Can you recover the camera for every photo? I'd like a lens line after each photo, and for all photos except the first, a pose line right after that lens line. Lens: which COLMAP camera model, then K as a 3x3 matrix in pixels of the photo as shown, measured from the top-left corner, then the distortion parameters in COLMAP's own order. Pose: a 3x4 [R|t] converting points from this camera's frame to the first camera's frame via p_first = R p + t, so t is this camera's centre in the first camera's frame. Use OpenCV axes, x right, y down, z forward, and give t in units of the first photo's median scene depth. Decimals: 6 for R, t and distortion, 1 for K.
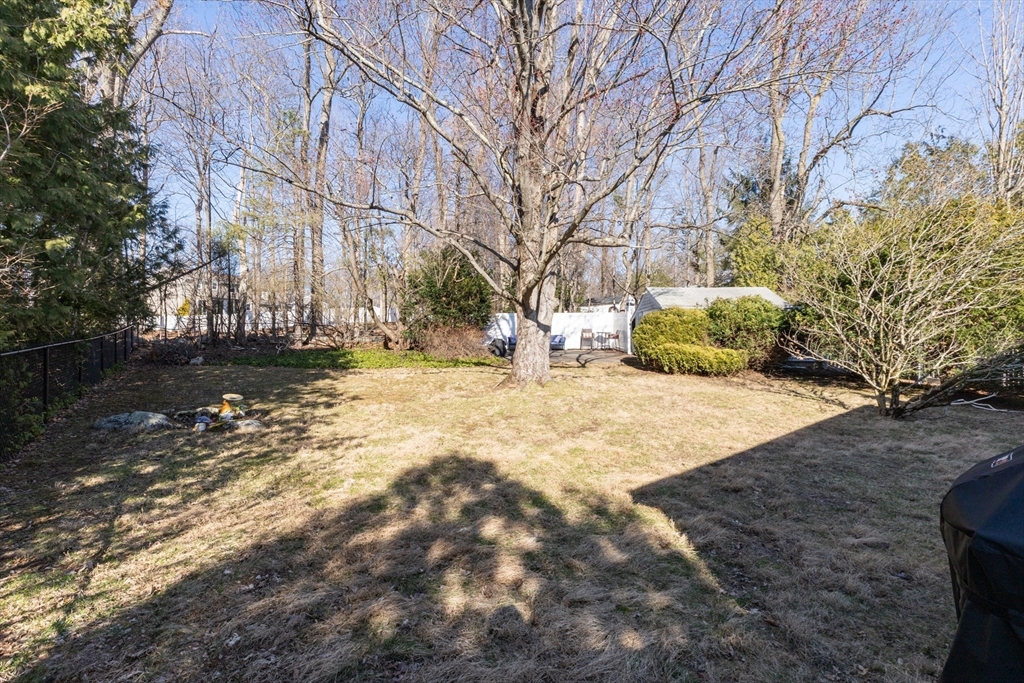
lens RADIAL K [[507.1, 0, 511.9], [0, 507.1, 339.5], [0, 0, 1]] dist [-0.031110, 0.001633]
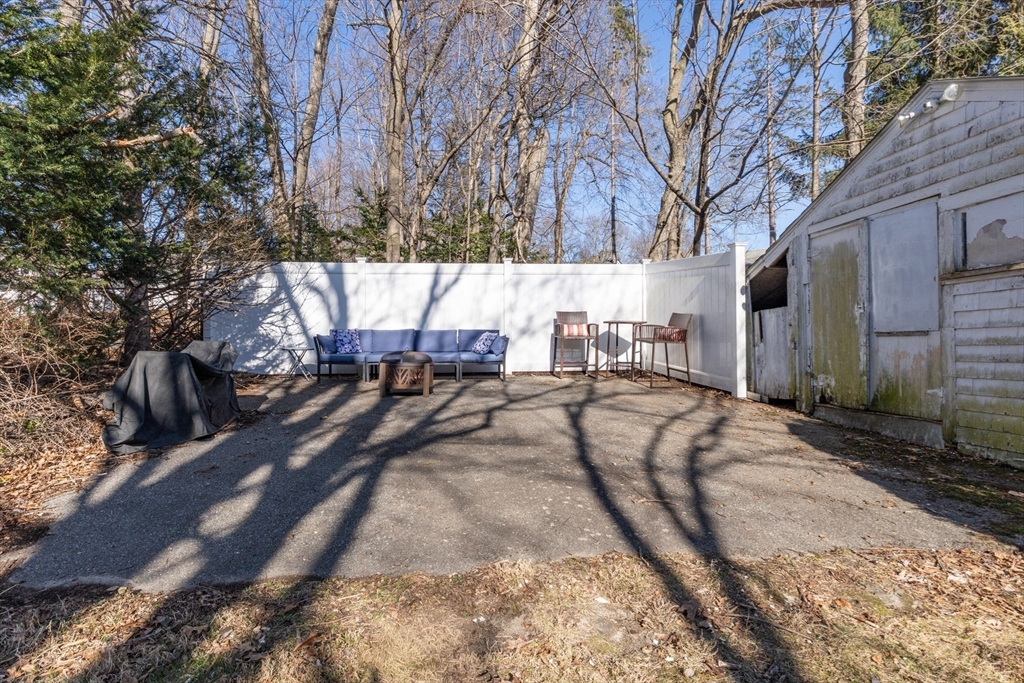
lens RADIAL K [[507.1, 0, 514.2], [0, 507.1, 342.9], [0, 0, 1]] dist [-0.031110, 0.001633]
pose [[0.945725, -0.001903, 0.324963, 0.003525], [0.005596, 0.999930, -0.010429, 0.002878], [-0.324921, 0.011682, 0.945669, 0.693589]]
